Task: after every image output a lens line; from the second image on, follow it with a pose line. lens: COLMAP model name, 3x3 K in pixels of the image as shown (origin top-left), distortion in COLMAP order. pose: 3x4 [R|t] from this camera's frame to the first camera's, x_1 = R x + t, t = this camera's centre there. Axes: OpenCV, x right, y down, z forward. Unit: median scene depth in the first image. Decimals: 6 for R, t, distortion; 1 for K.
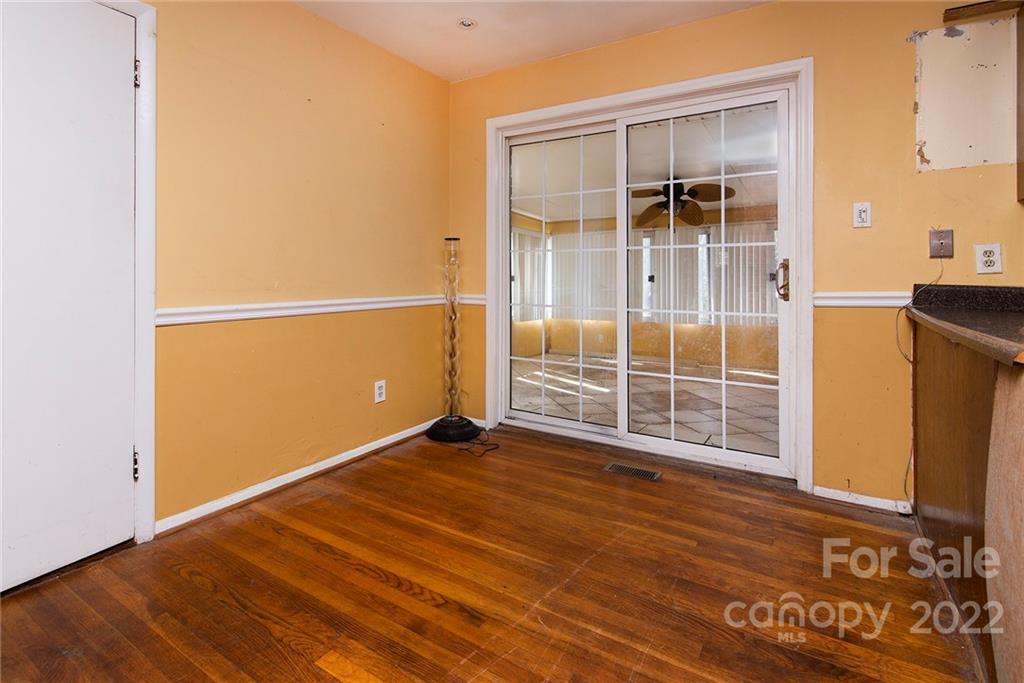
lens RADIAL K [[478.2, 0, 513.7], [0, 478.2, 275.5], [0, 0, 1]] dist [0.000037, -0.000080]
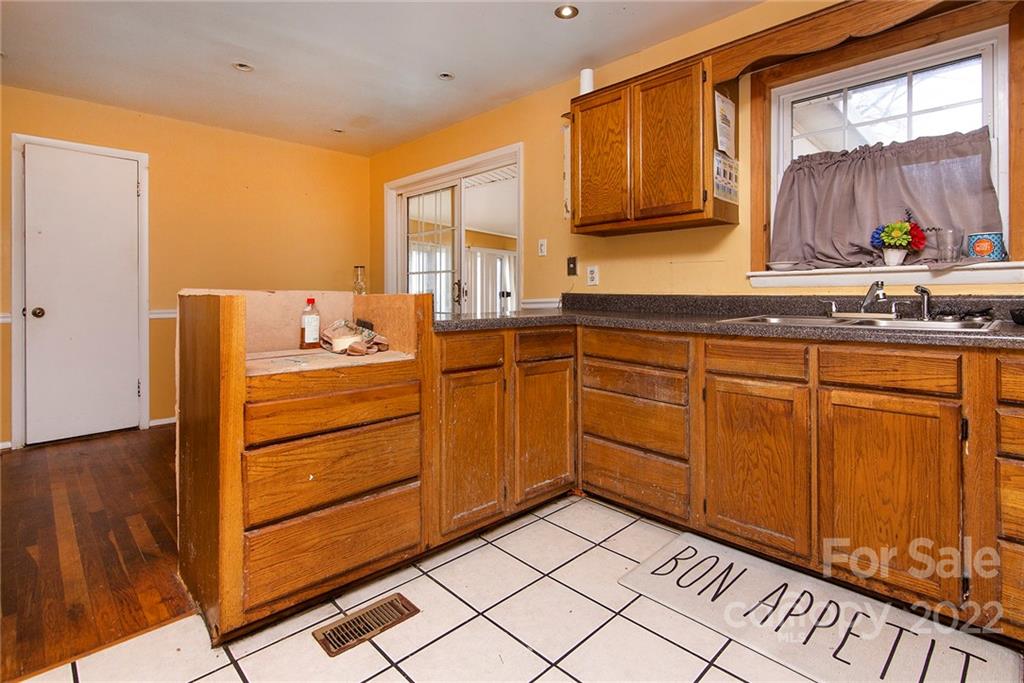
lens RADIAL K [[499.8, 0, 550.6], [0, 499.8, 293.0], [0, 0, 1]] dist [0.000321, -0.000558]
pose [[0.975037, -0.011145, -0.221763, 1.155390], [0.011331, 0.999936, -0.000432, 0.017870], [0.221754, -0.002092, 0.975100, -0.549190]]
